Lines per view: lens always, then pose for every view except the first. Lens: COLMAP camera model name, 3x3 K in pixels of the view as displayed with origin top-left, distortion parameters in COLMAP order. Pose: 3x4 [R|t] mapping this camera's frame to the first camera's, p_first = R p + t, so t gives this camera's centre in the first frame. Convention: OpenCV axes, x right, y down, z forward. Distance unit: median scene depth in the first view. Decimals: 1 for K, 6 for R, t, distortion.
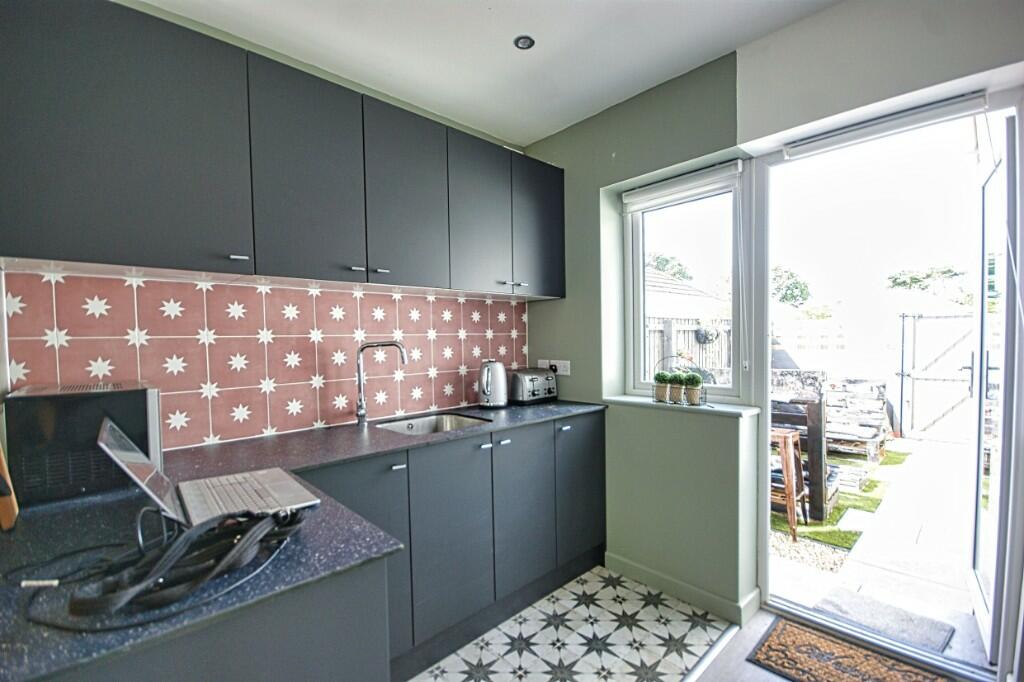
lens RADIAL K [[445.3, 0, 512.0], [0, 445.3, 341.0], [0, 0, 1]] dist [-0.002075, -0.000087]
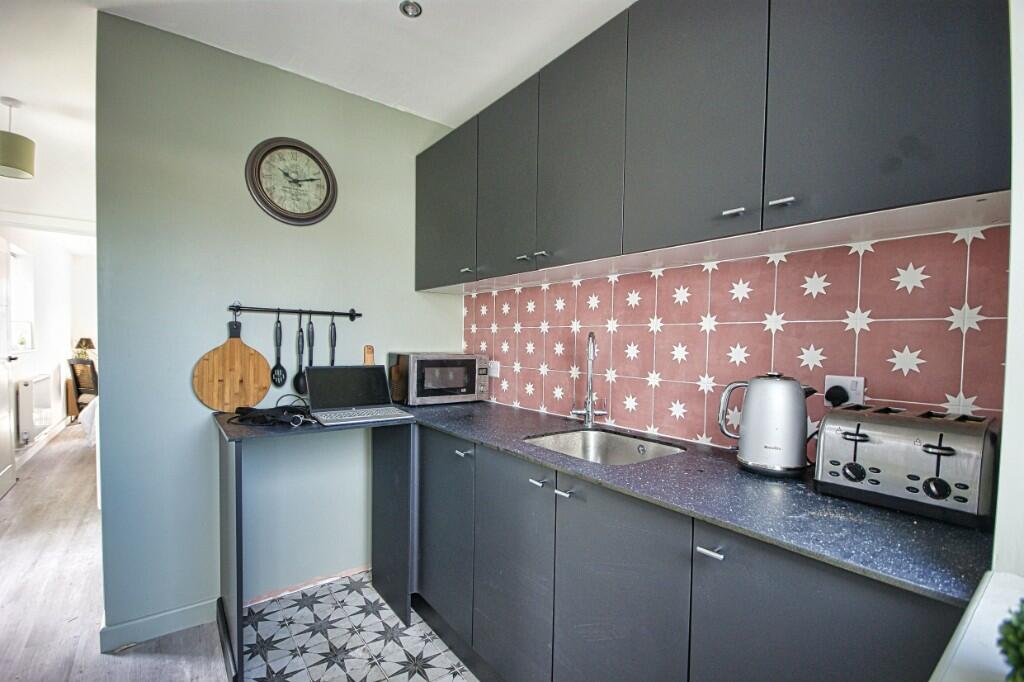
lens RADIAL K [[452.8, 0, 512.0], [0, 452.8, 341.0], [0, 0, 1]] dist [-0.012889, 0.000493]
pose [[-0.097114, 0.010480, -0.995218, 0.590119], [-0.027828, 0.999525, 0.013241, 0.011521], [0.994884, 0.028981, -0.096776, 0.957376]]
